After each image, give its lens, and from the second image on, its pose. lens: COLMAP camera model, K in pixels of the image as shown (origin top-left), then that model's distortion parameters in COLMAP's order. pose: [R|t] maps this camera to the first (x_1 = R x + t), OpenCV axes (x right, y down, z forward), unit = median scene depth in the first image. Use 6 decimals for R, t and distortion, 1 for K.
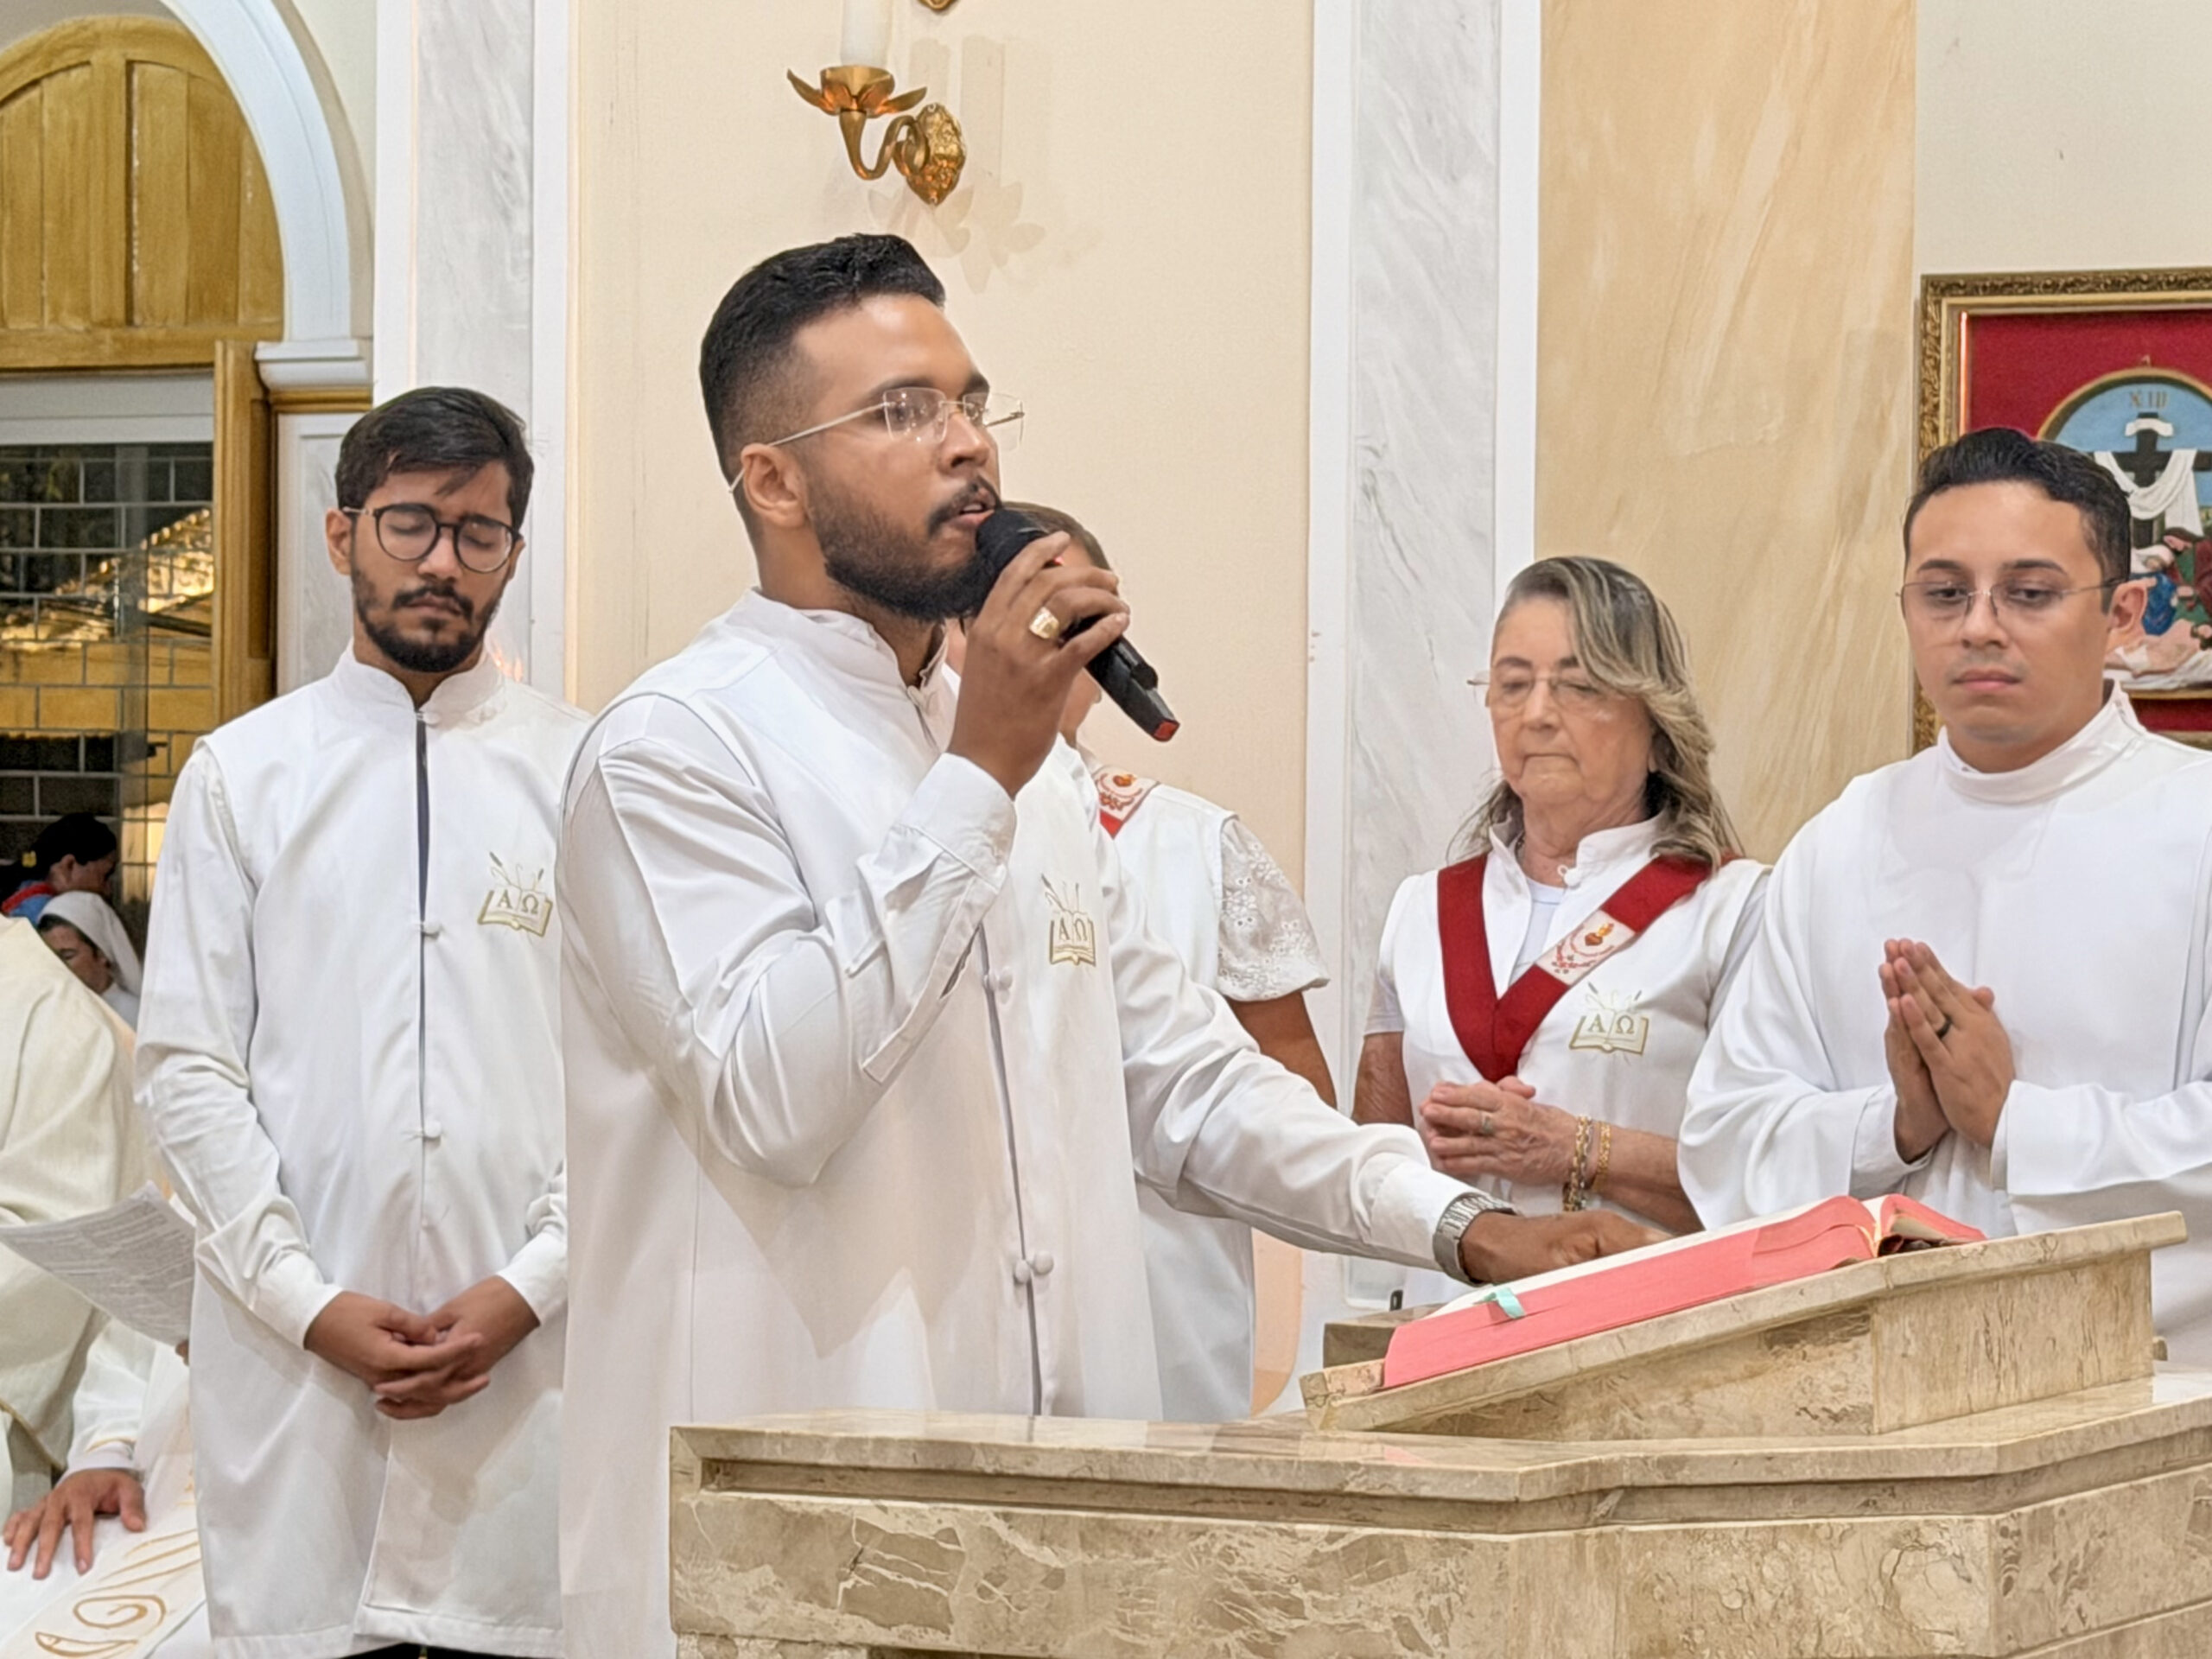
lens RADIAL K [[6551.1, 0, 1106.4], [0, 6551.1, 663.8], [0, 0, 1]] dist [0.093294, 0.684979]
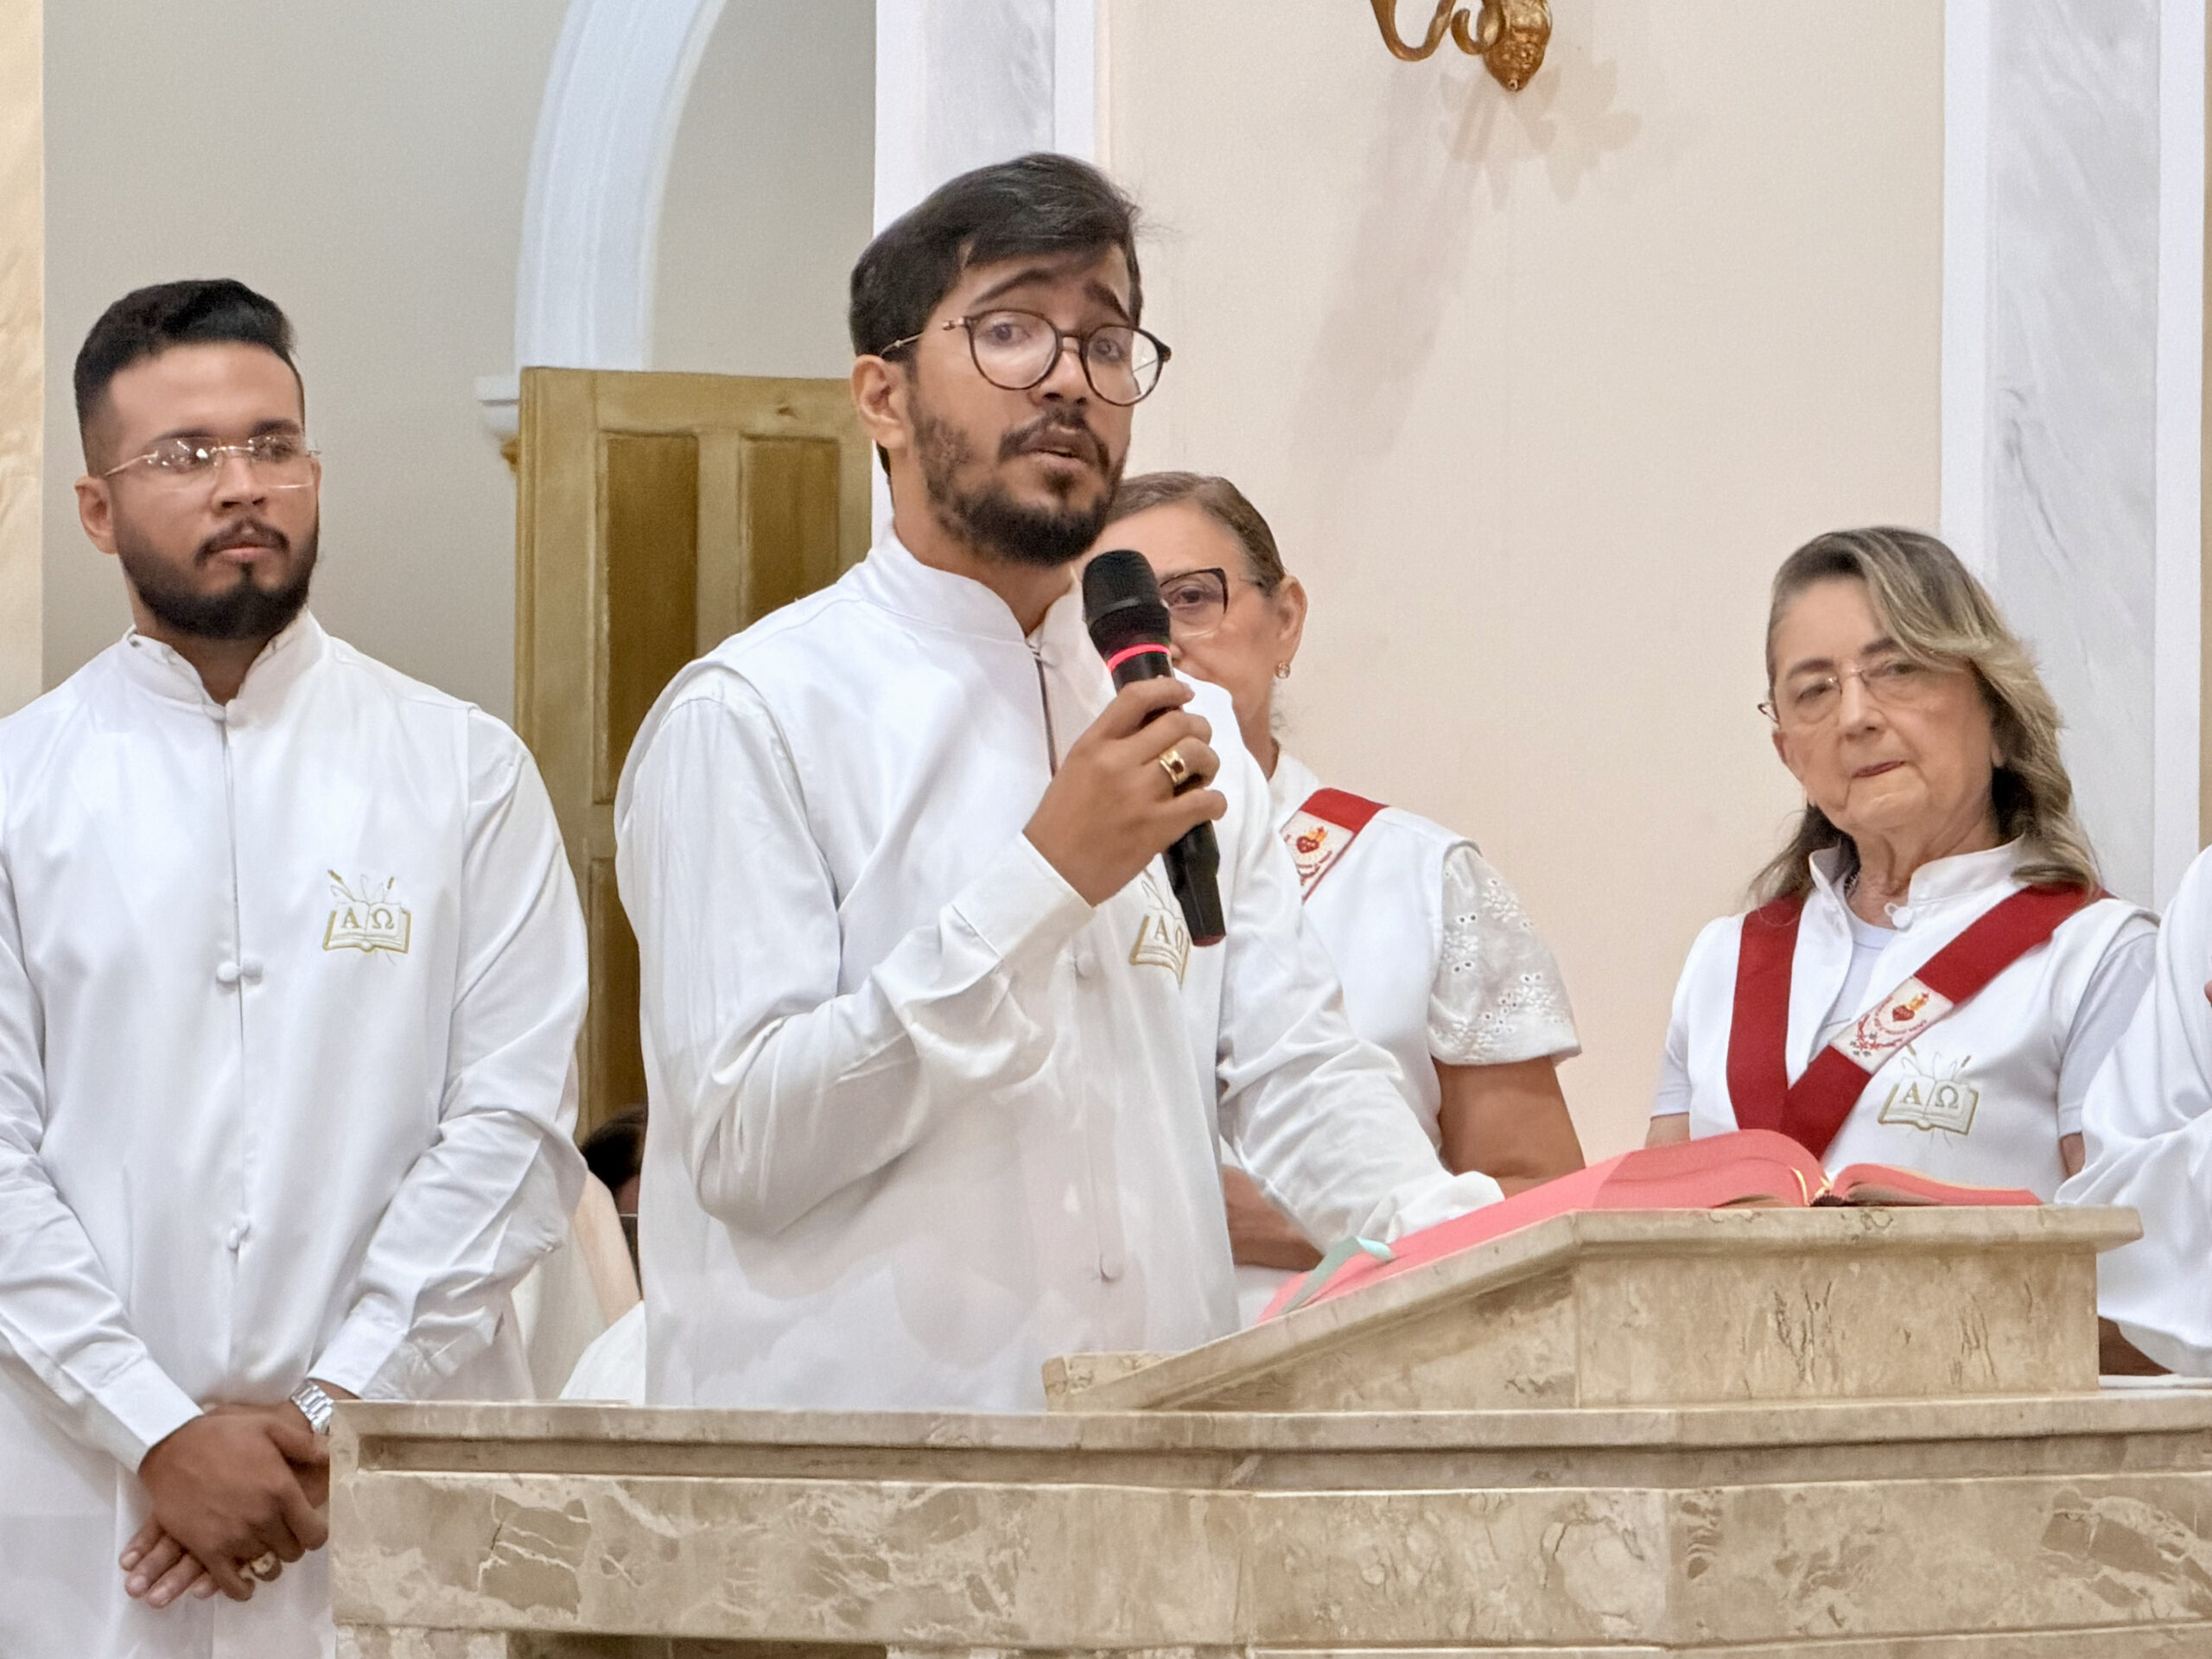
lens RADIAL K [[10765.1, 0, 1204.3], [0, 10765.1, 830.5], [0, 0, 1]] dist [0.287143, -1.532987]
pose [[0.976812, -0.005936, -0.214016, 0.391006], [0.004616, 0.999967, -0.006666, 0.047967], [0.214049, 0.005523, 0.976807, -0.471828]]
